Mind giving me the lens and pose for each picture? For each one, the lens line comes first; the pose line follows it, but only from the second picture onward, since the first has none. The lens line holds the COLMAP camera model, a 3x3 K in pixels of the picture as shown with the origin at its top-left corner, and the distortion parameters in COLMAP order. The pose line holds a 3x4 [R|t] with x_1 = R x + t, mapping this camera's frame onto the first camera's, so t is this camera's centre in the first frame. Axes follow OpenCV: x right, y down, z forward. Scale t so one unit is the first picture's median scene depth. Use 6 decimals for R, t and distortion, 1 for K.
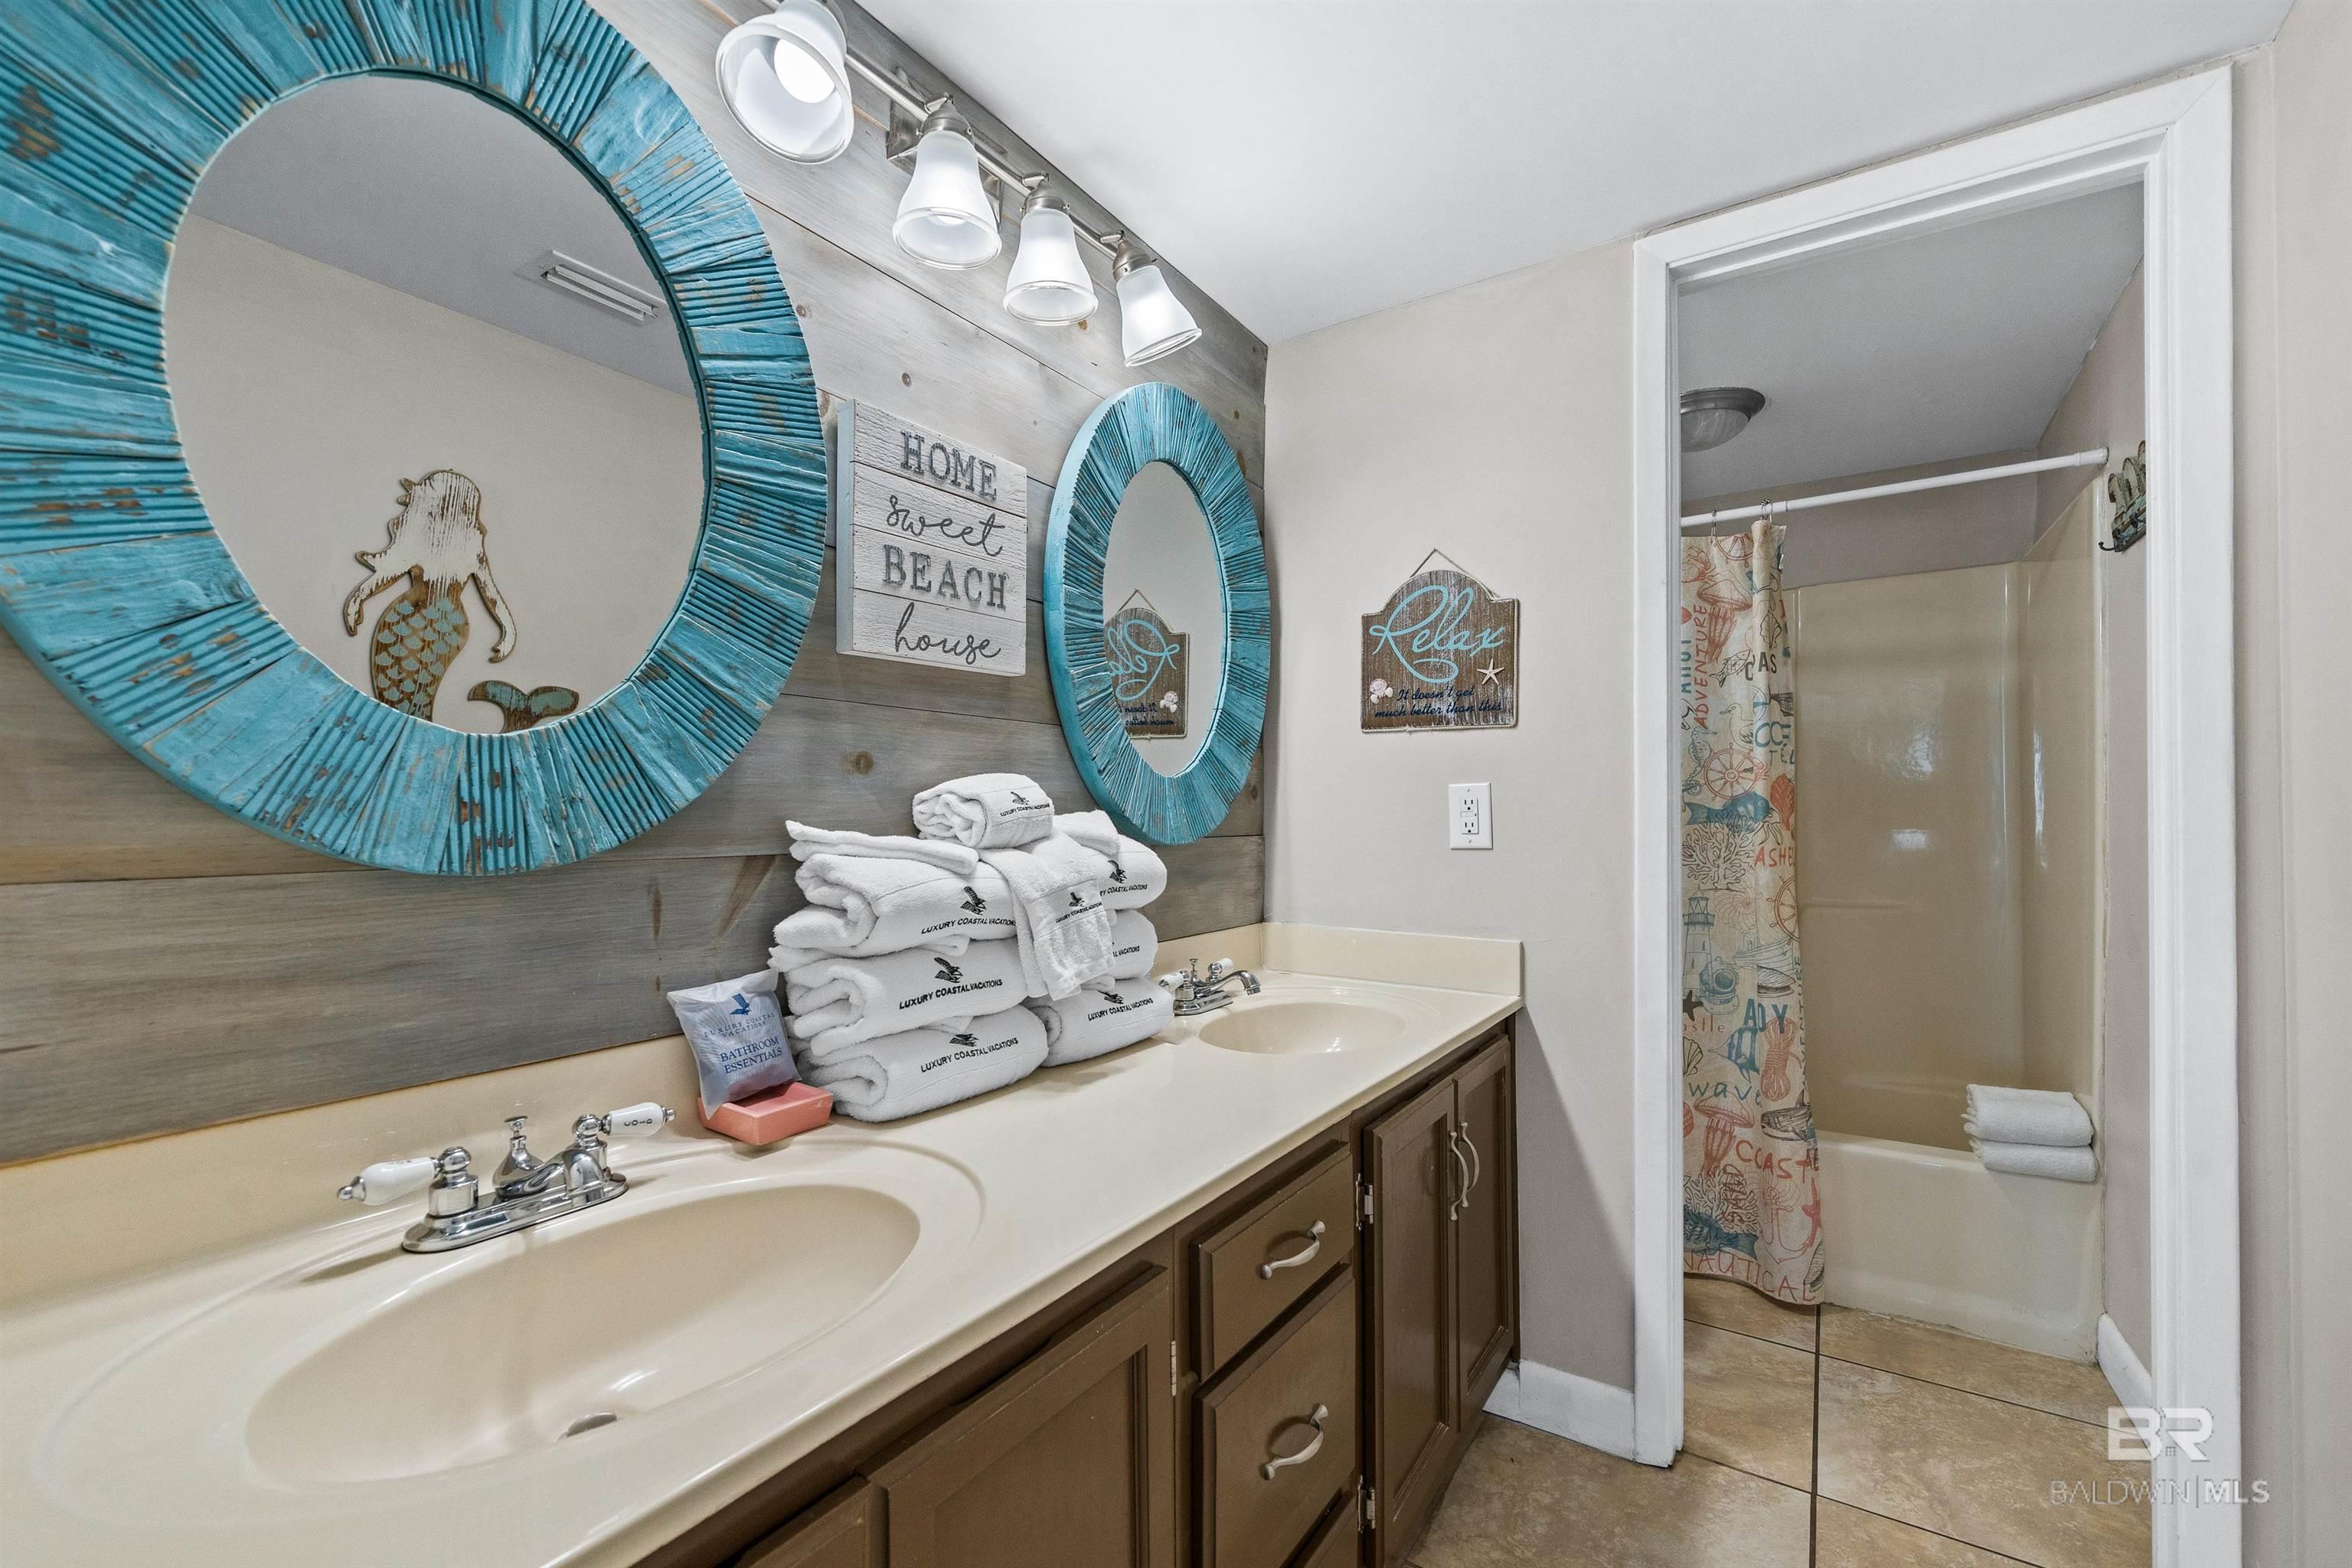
lens RADIAL K [[924.8, 0, 1177.1], [0, 924.8, 801.3], [0, 0, 1]] dist [-0.000715, -0.000190]
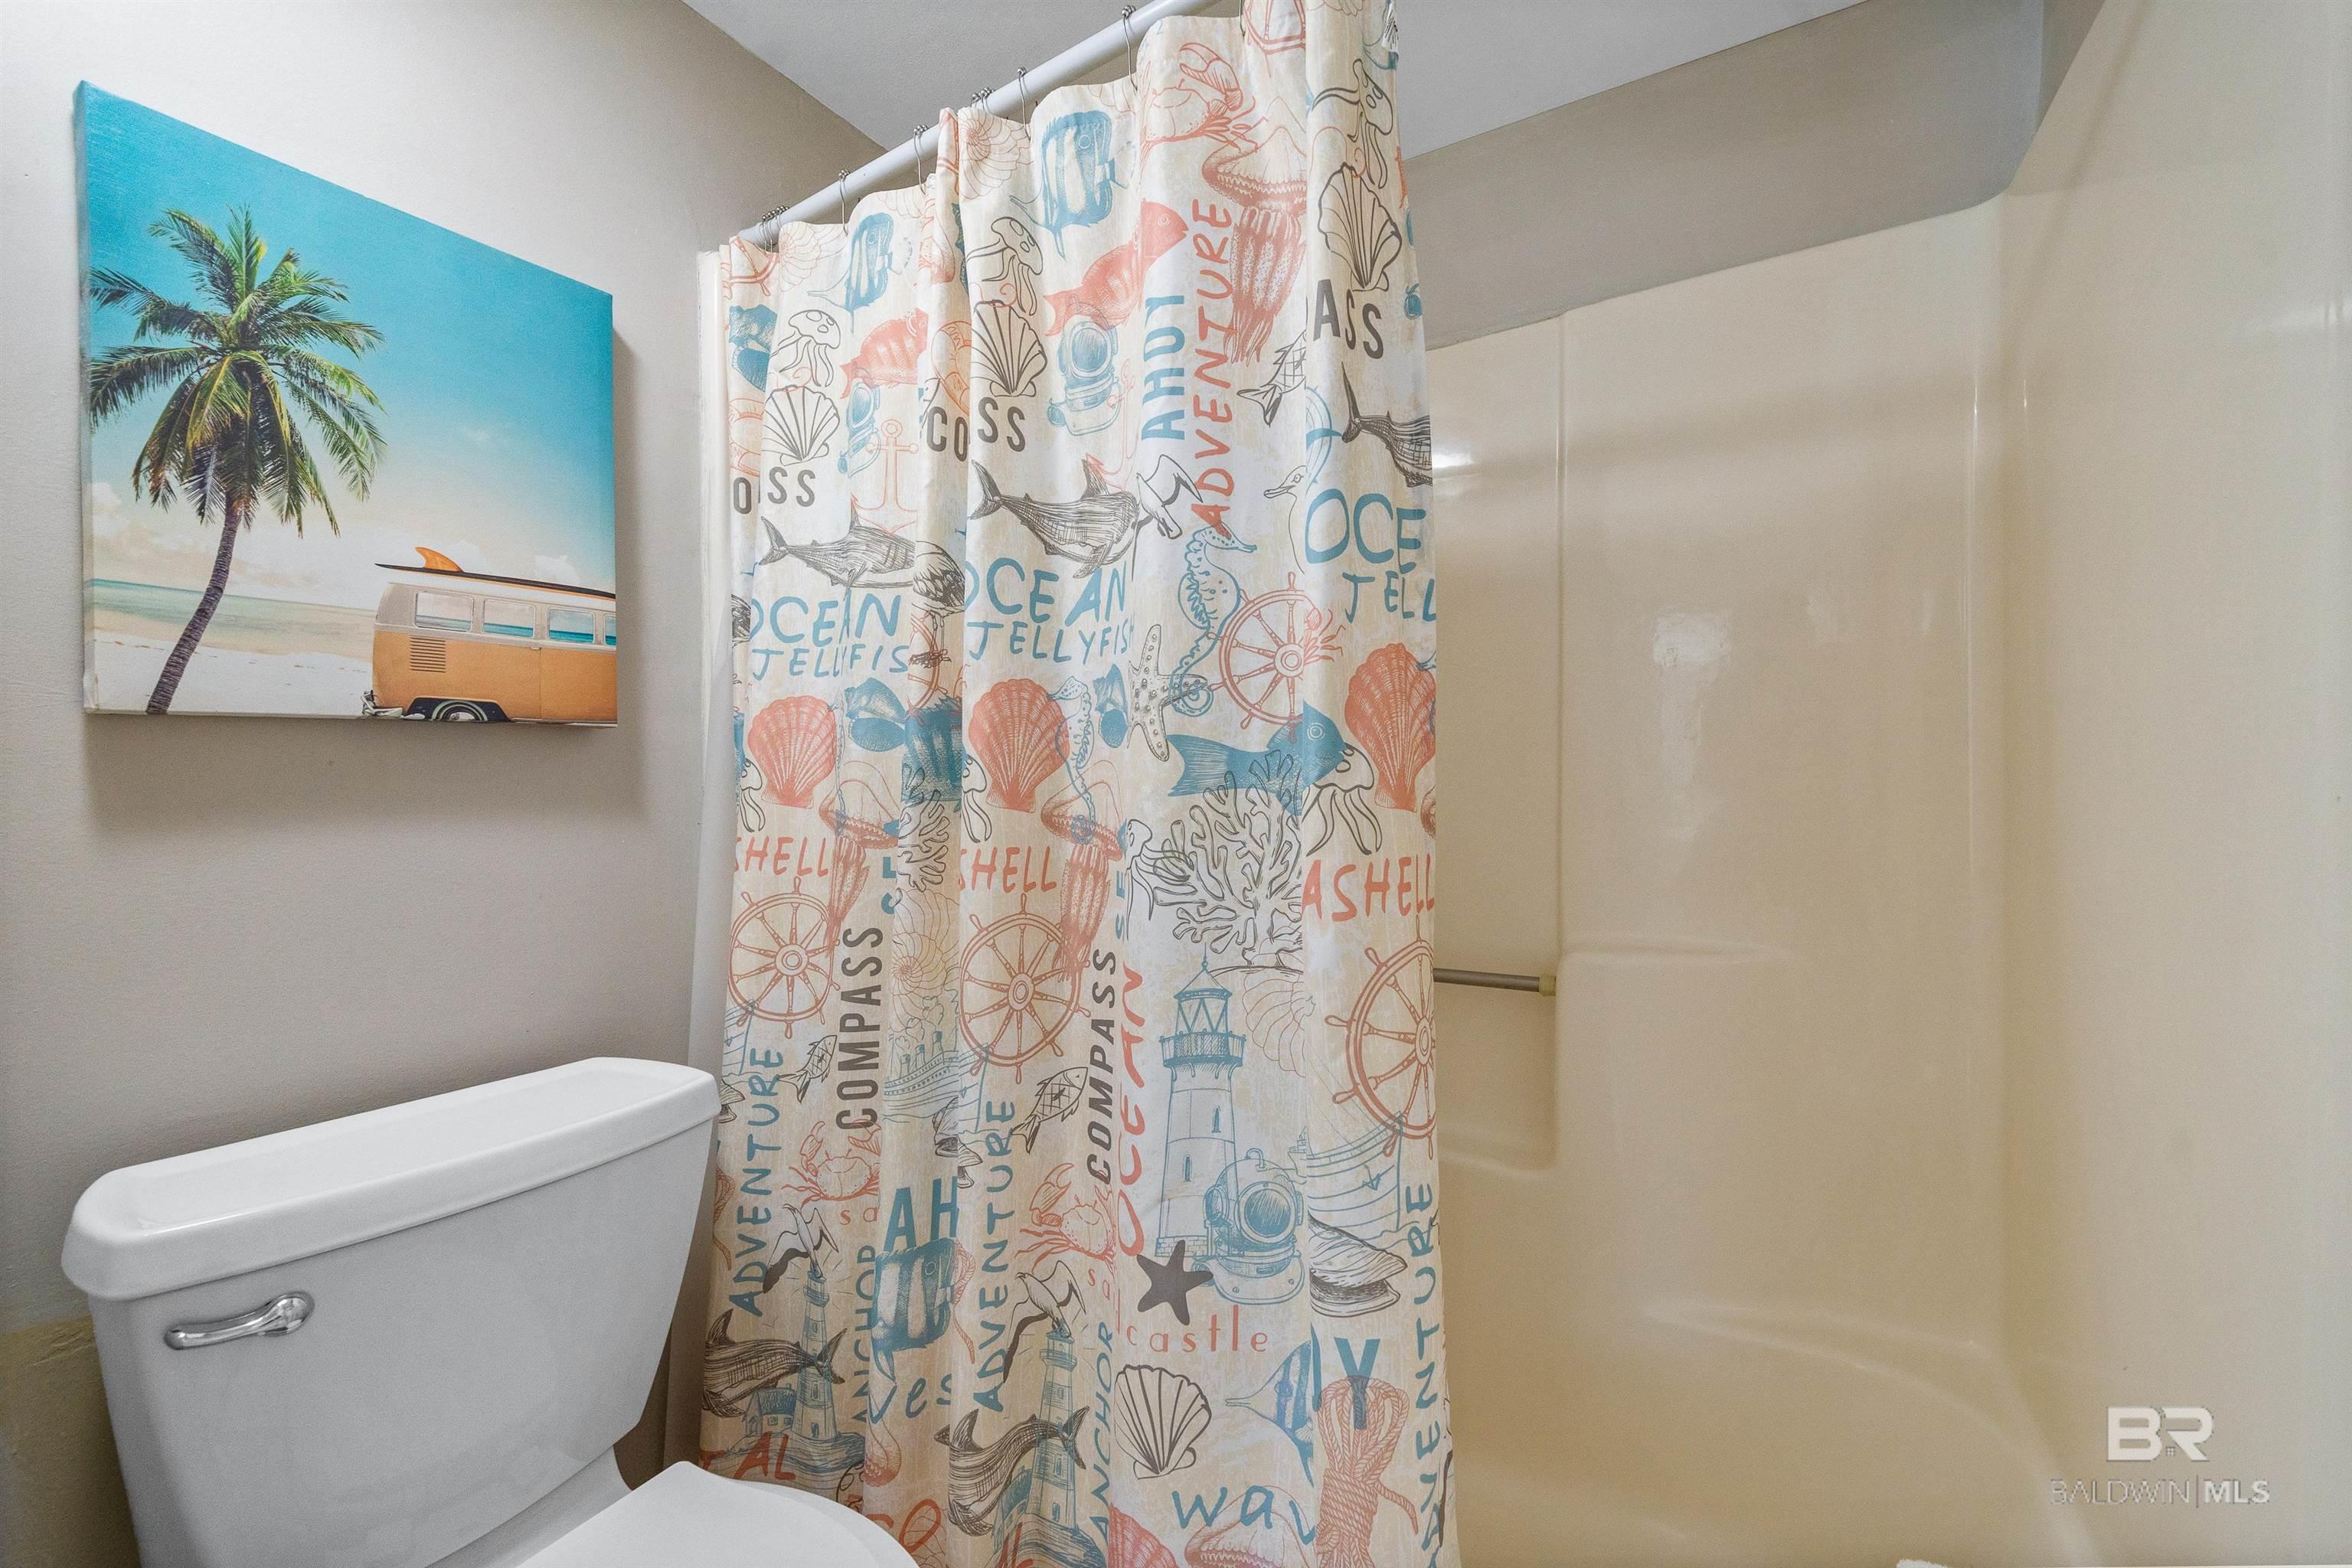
lens RADIAL K [[898.3, 0, 1176.0], [0, 898.3, 784.0], [0, 0, 1]] dist [-0.000044, -0.000004]
pose [[0.998292, -0.009612, 0.057626, 0.533013], [0.008413, 0.999744, 0.021020, 0.013554], [-0.057813, -0.020500, 0.998117, 0.642122]]
